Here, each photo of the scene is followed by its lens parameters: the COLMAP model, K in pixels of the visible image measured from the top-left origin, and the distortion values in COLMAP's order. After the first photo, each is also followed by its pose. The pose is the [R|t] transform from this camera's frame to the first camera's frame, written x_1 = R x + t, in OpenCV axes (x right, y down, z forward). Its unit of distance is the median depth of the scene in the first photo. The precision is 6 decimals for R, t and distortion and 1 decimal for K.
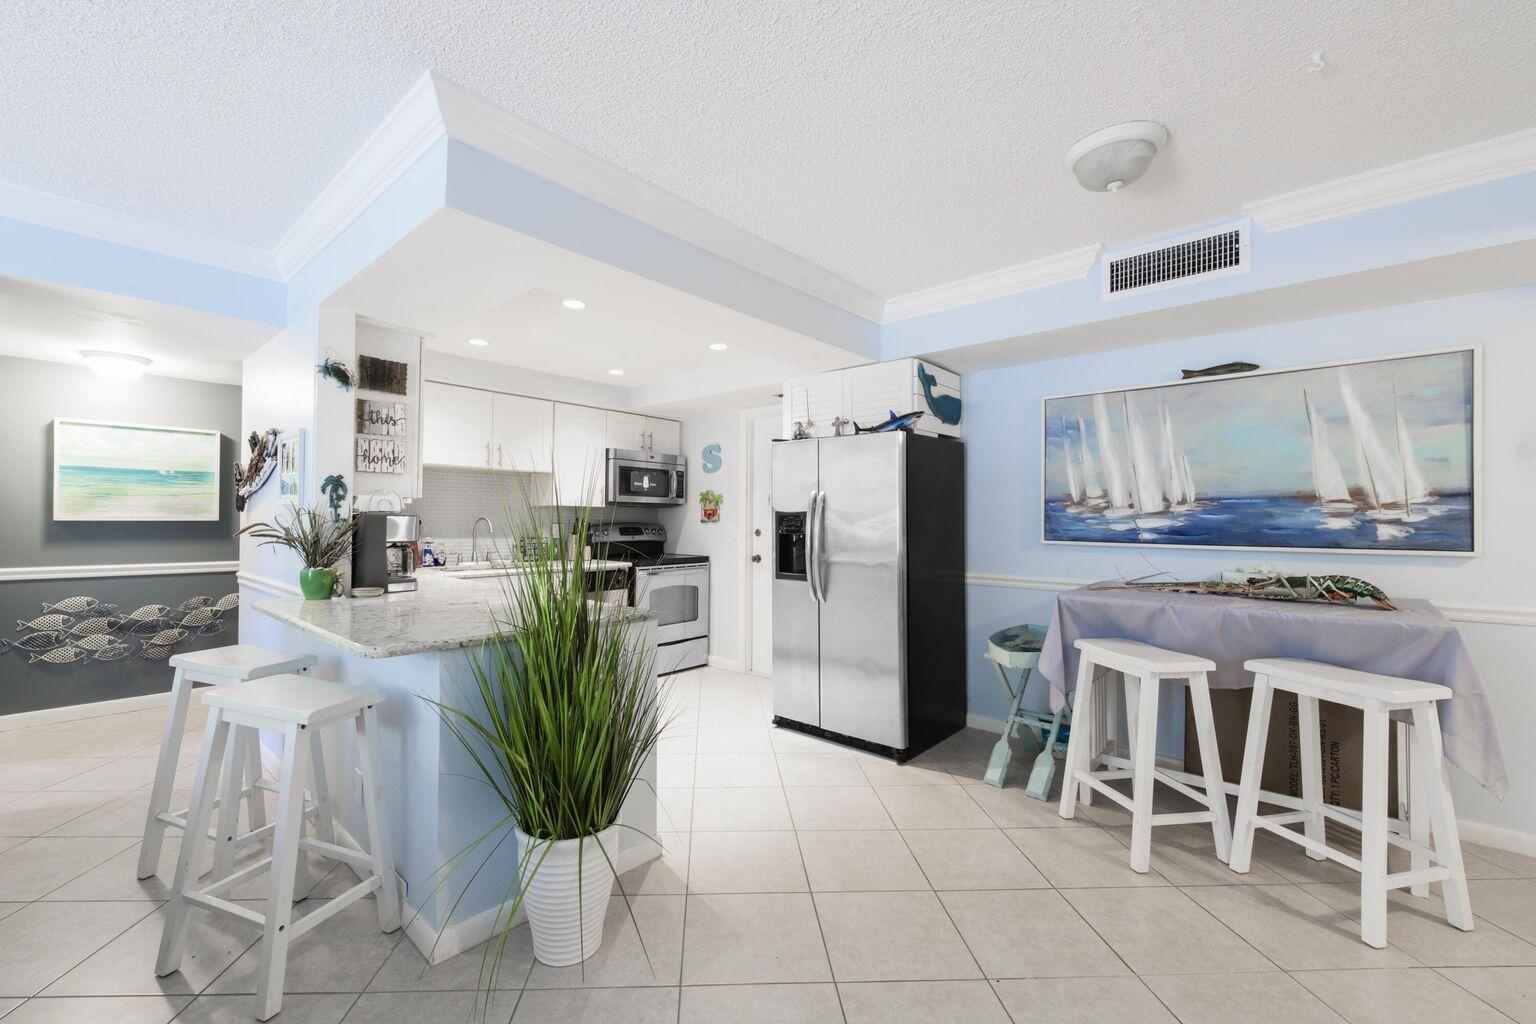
lens RADIAL K [[637.4, 0, 724.7], [0, 637.4, 515.4], [0, 0, 1]] dist [0.000119, 0.000150]
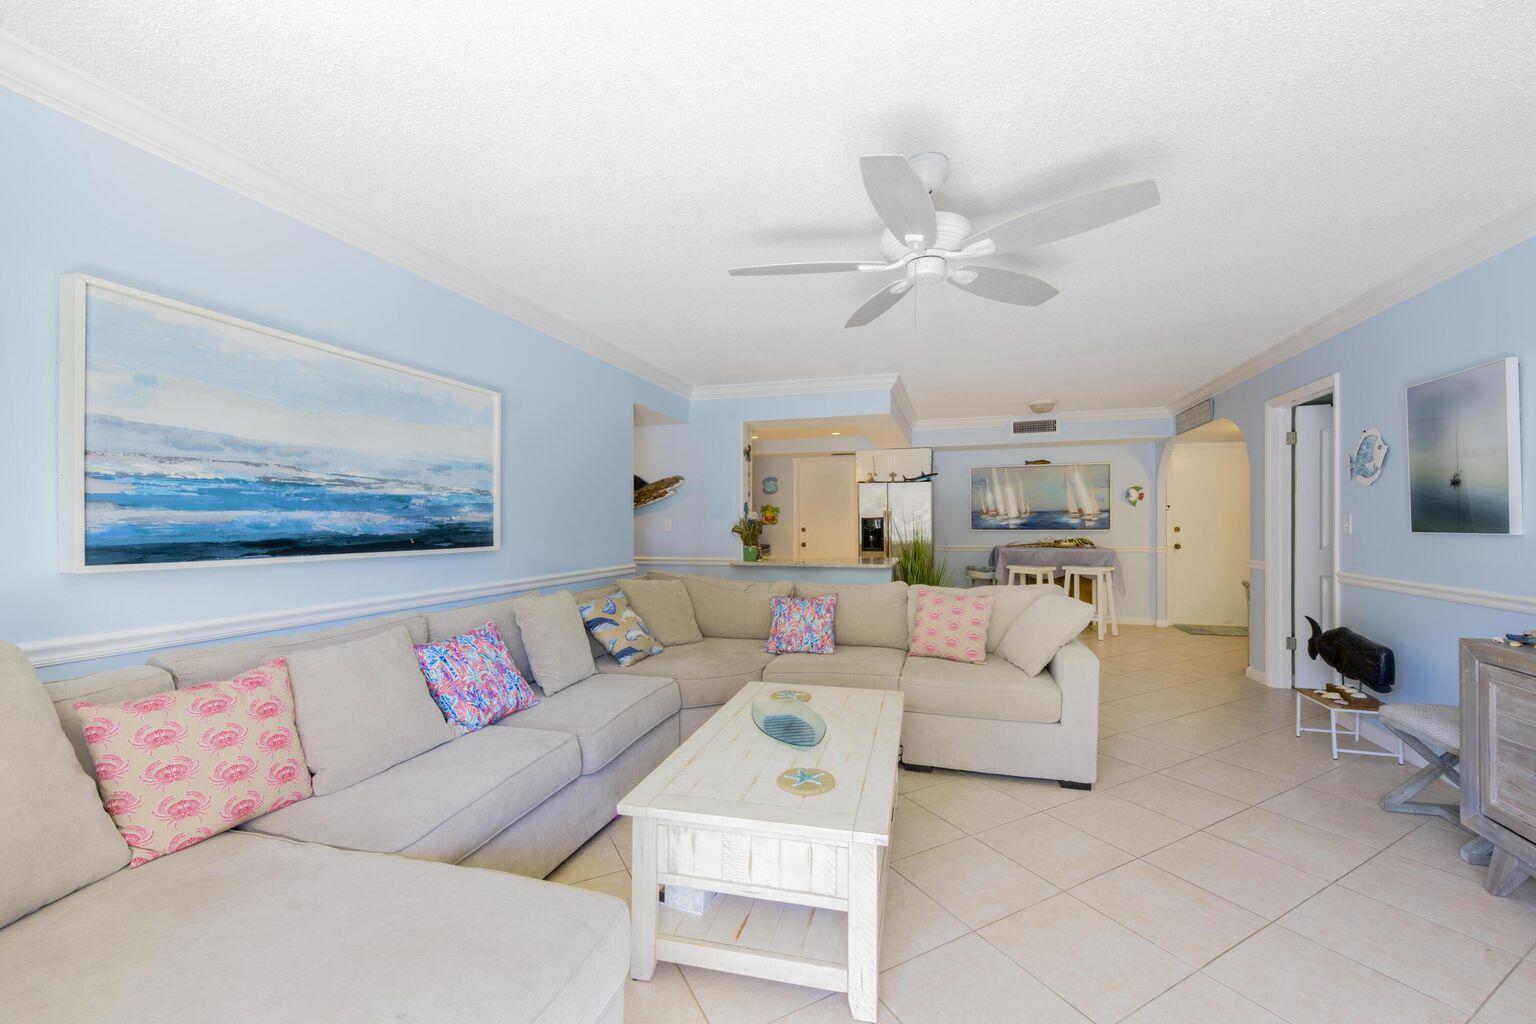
lens RADIAL K [[613.6, 0, 765.4], [0, 613.6, 519.7], [0, 0, 1]] dist [-0.000651, -0.000128]
pose [[0.903362, -0.008584, 0.428793, -1.261138], [0.007658, 0.999963, 0.003884, -0.012031], [-0.428811, -0.000224, 0.903394, -0.759465]]
